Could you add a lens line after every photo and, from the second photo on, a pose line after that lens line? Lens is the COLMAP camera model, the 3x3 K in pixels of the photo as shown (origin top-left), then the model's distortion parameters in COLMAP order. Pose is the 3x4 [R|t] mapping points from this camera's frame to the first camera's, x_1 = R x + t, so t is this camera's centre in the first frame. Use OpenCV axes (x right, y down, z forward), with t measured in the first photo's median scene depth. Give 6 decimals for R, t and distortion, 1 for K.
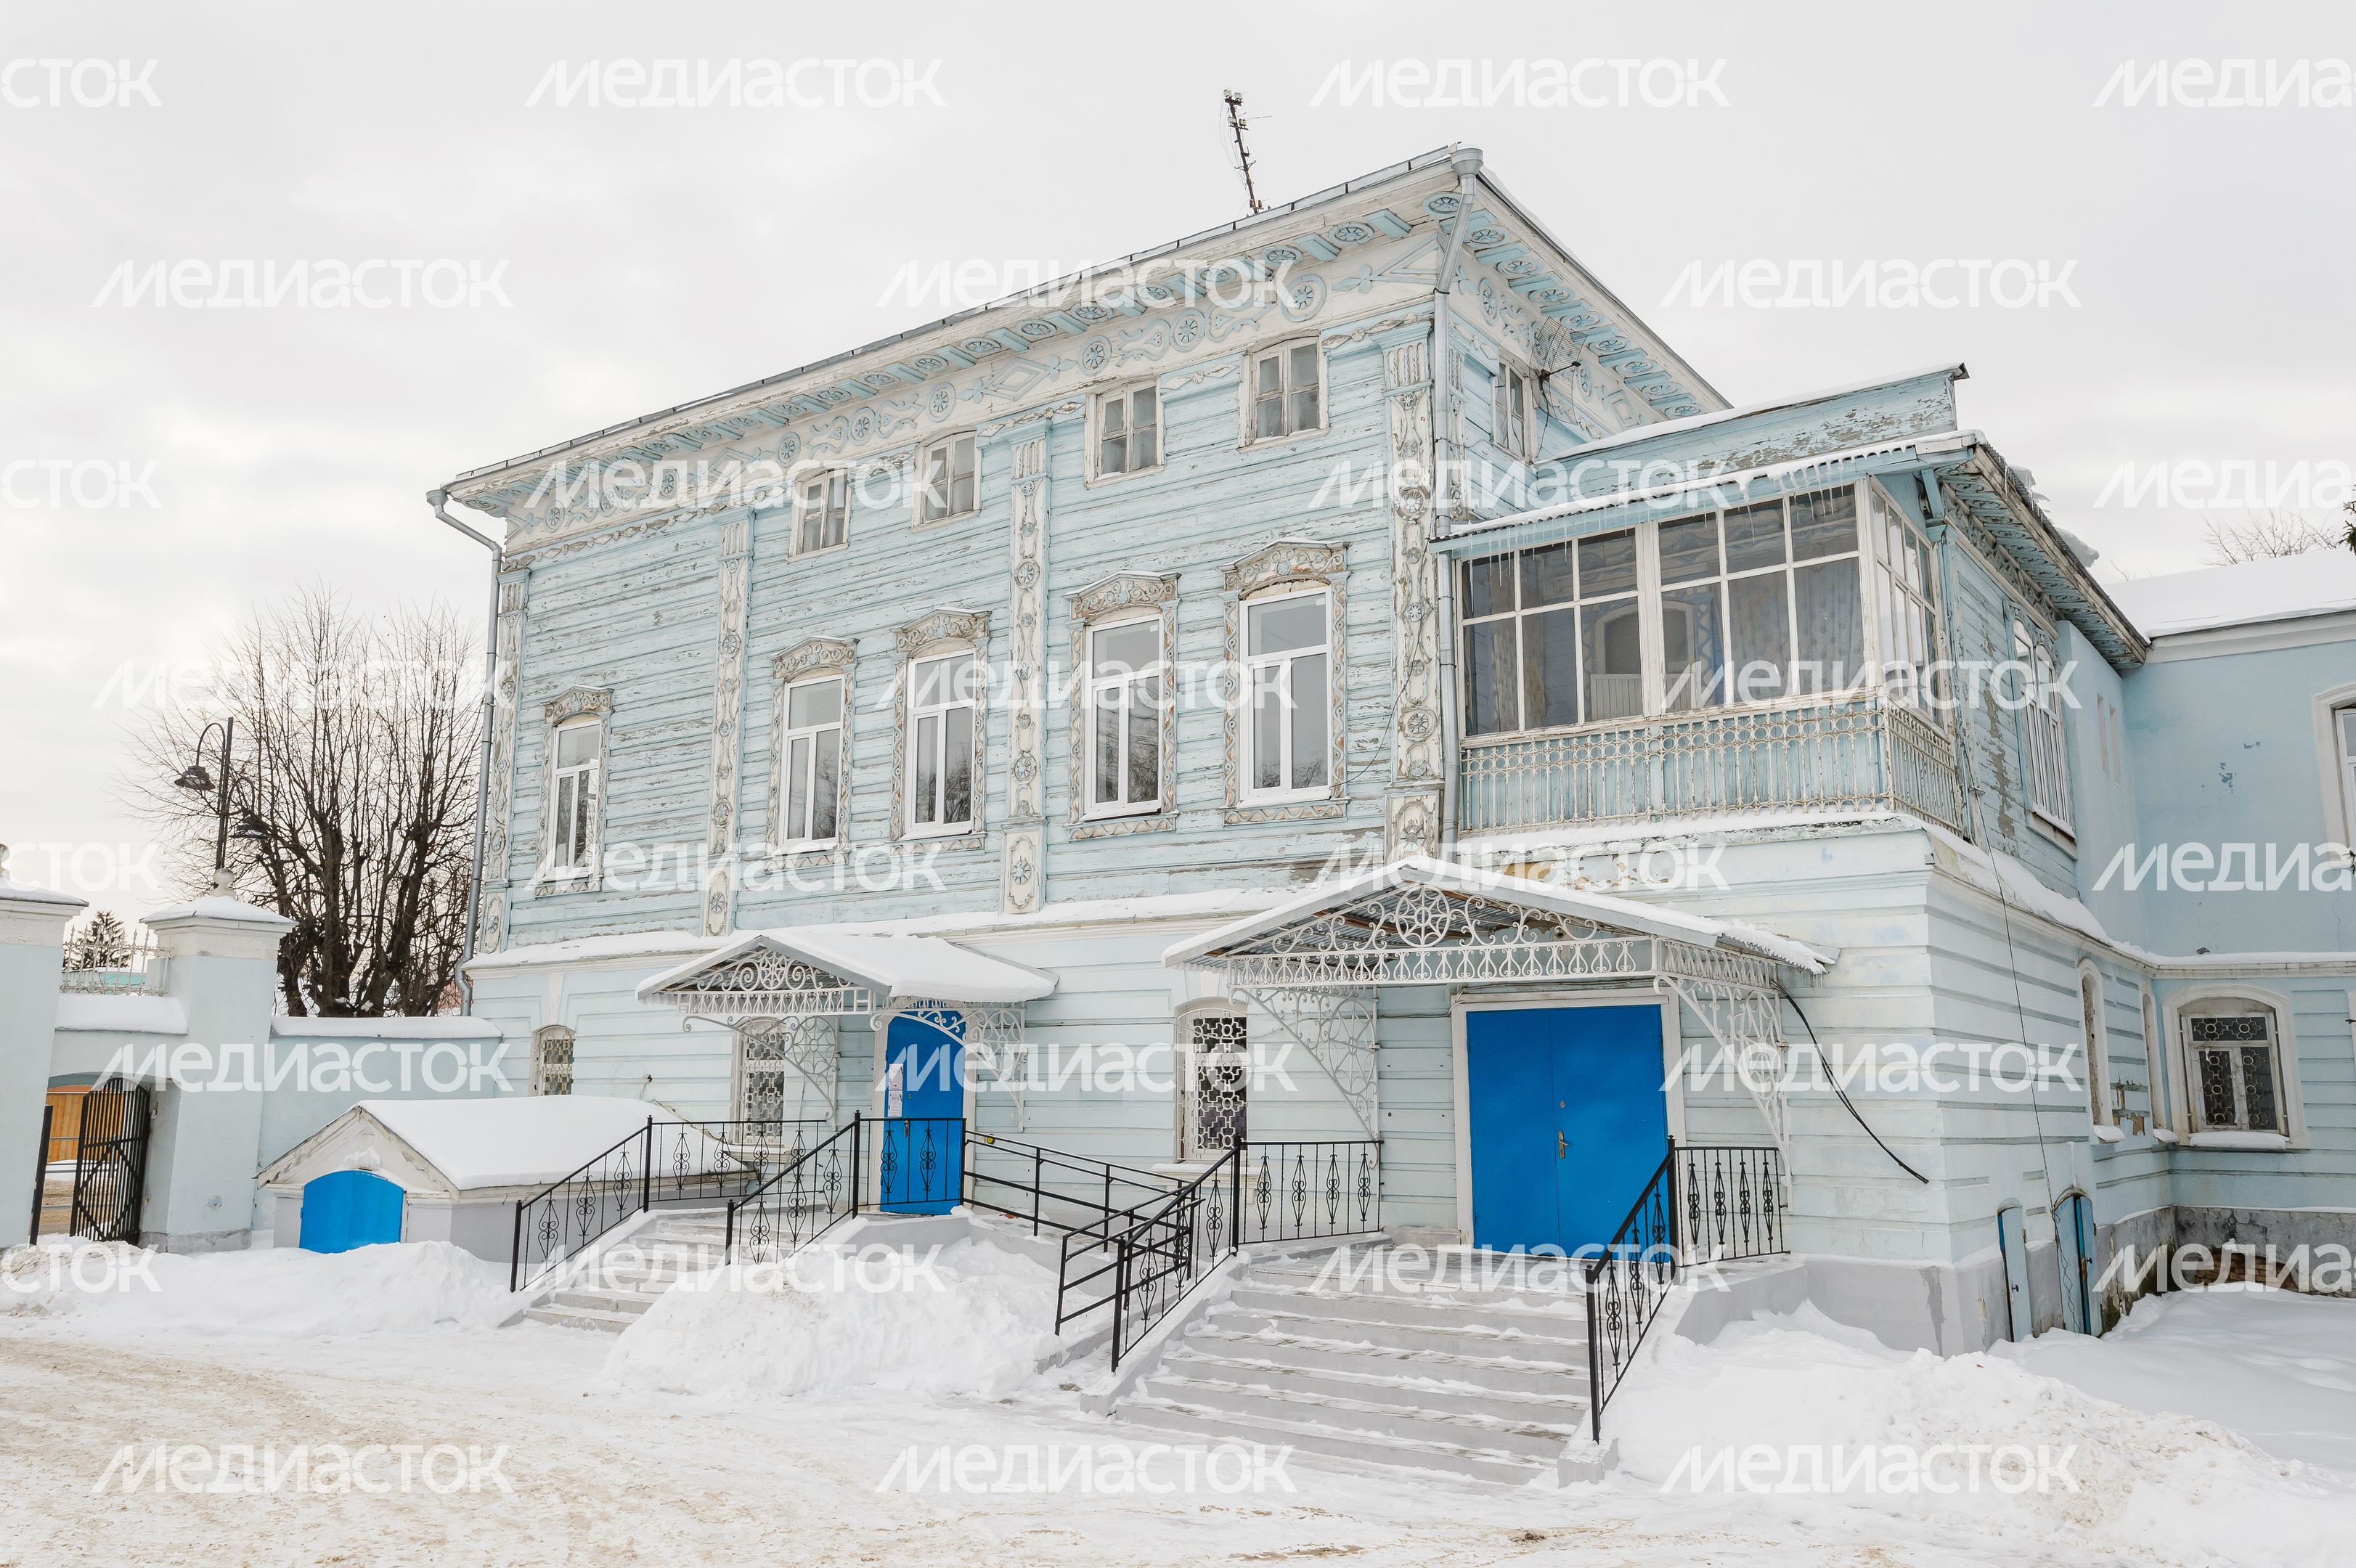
lens RADIAL K [[1784.4, 0, 1176.4], [0, 1784.4, 777.8], [0, 0, 1]] dist [0.000769, 0.000733]
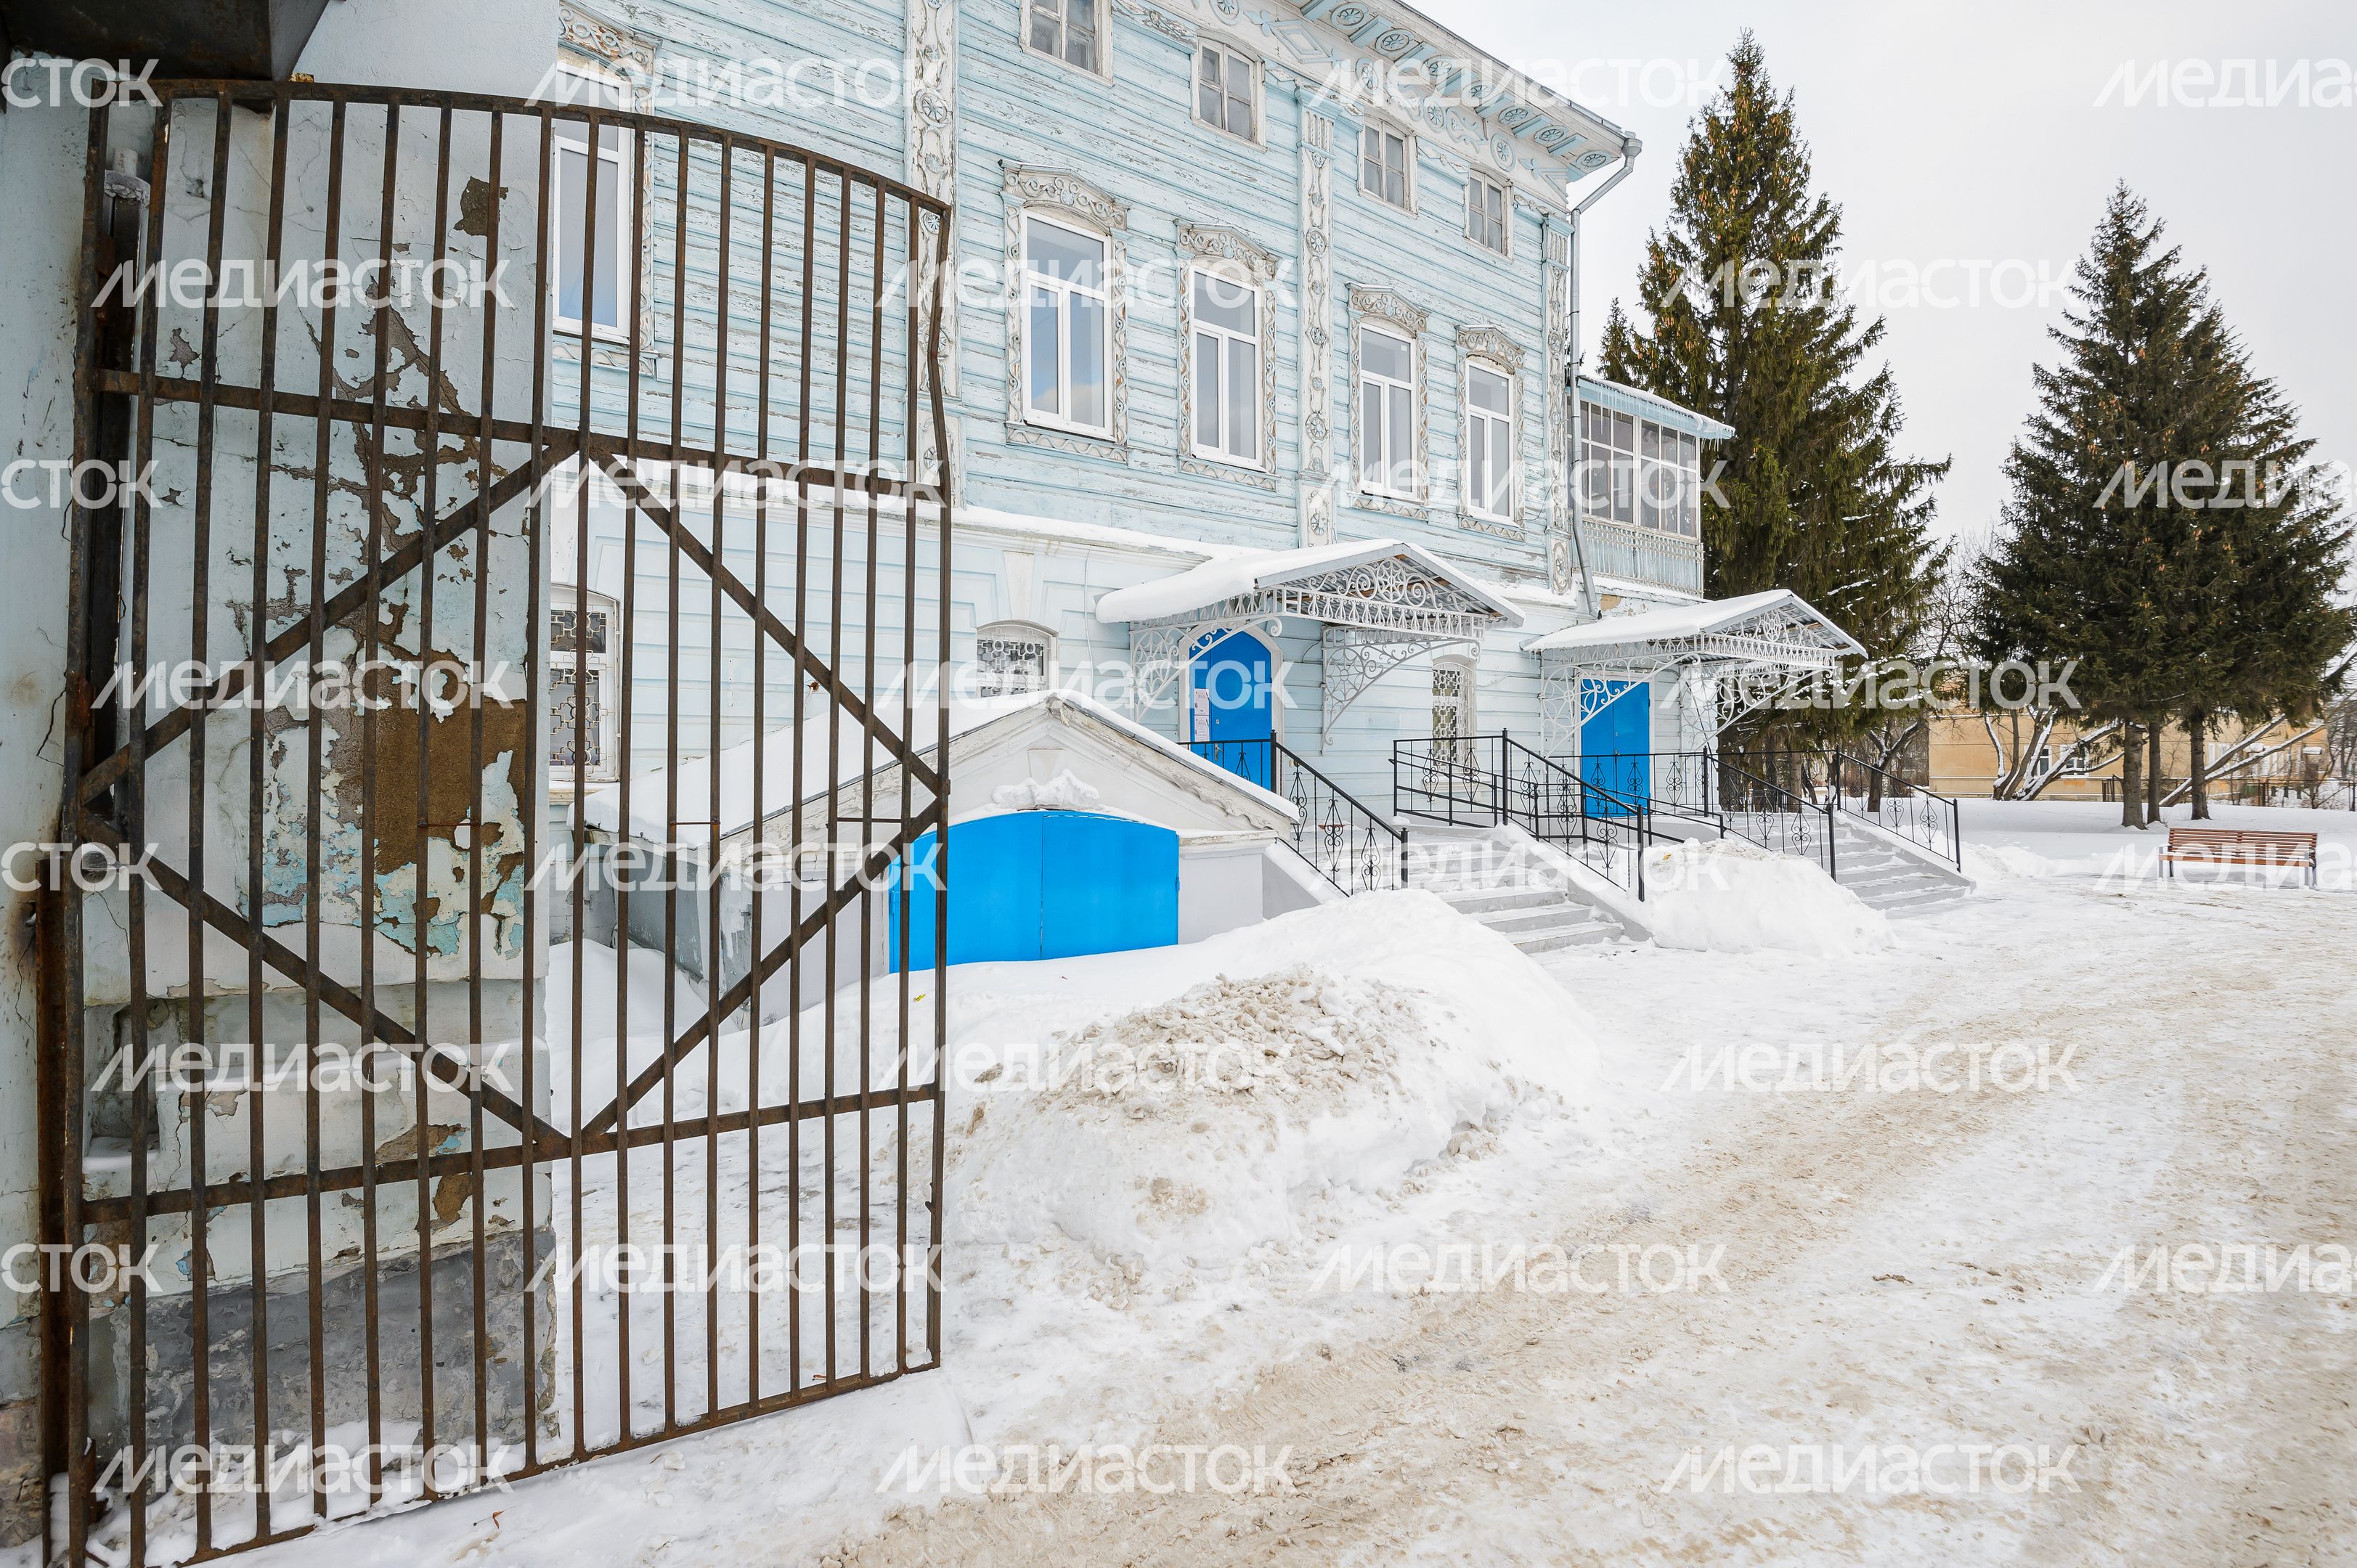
lens RADIAL K [[1123.3, 0, 1177.8], [0, 1123.3, 780.0], [0, 0, 1]] dist [0.000070, 0.000017]
pose [[0.297481, -0.013415, 0.954633, -0.828997], [-0.159526, 0.985146, 0.063555, 0.190253], [-0.941306, -0.171195, 0.290922, 0.906595]]
